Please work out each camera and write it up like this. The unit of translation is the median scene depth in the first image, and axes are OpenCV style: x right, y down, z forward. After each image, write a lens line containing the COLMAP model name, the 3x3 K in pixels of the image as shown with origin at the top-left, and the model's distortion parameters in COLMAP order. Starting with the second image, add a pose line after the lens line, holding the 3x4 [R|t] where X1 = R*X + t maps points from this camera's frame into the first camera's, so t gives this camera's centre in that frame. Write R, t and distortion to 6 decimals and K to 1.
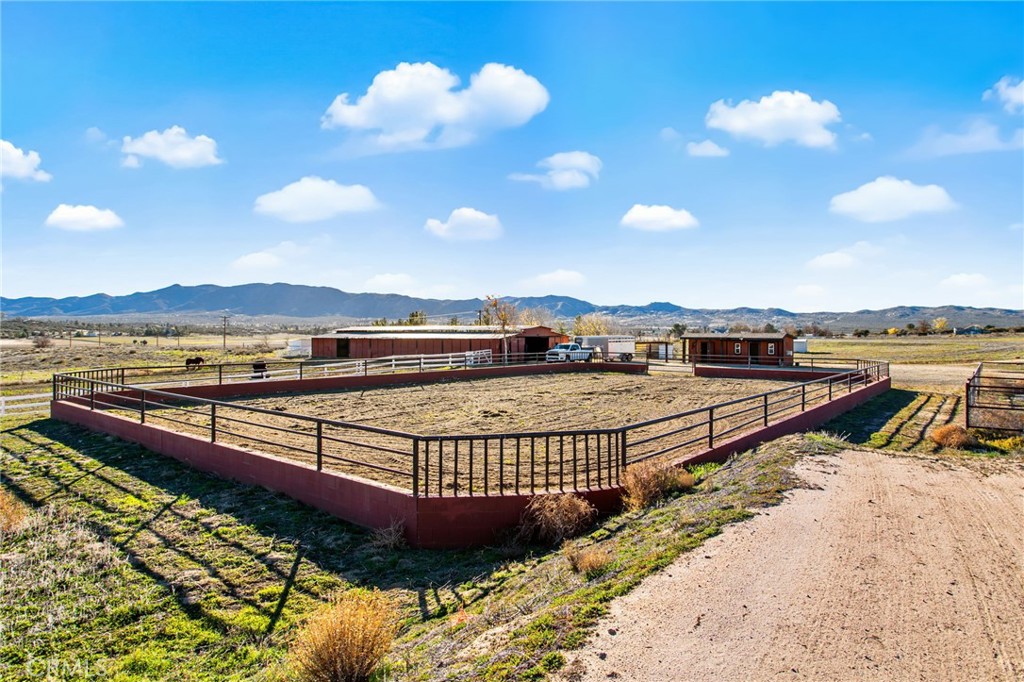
lens RADIAL K [[573.9, 0, 543.0], [0, 573.9, 358.3], [0, 0, 1]] dist [-0.000406, -0.000044]
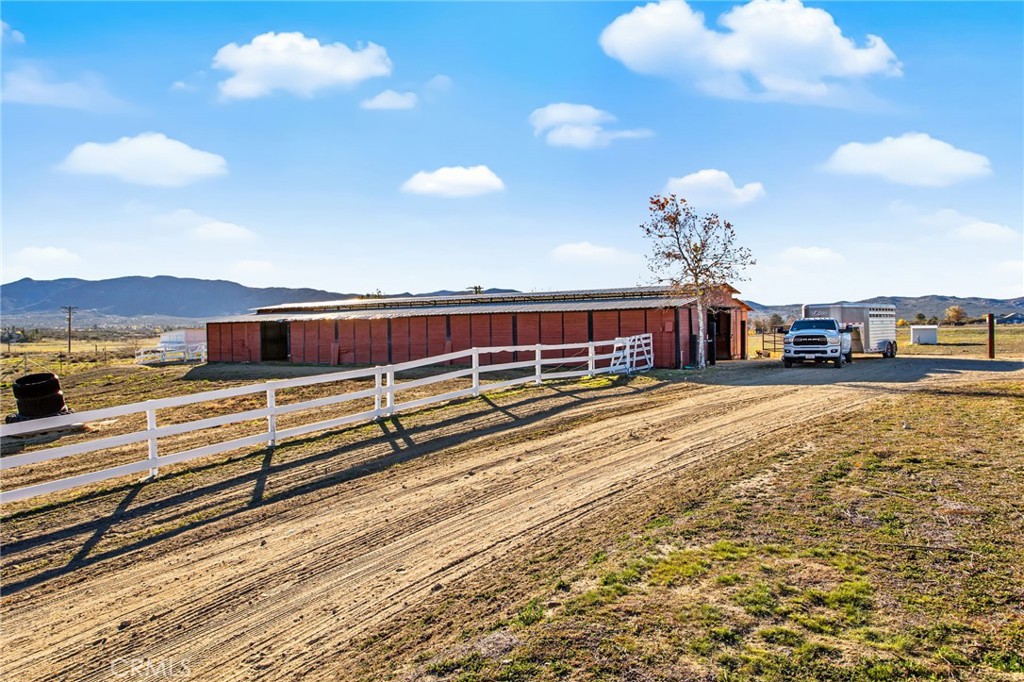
lens RADIAL K [[668.4, 0, 552.2], [0, 668.4, 344.1], [0, 0, 1]] dist [0.000691, -0.000626]
pose [[0.995210, -0.017081, 0.096253, -0.171071], [0.019531, 0.999507, -0.024569, 0.002480], [-0.095786, 0.026331, 0.995054, 0.421132]]
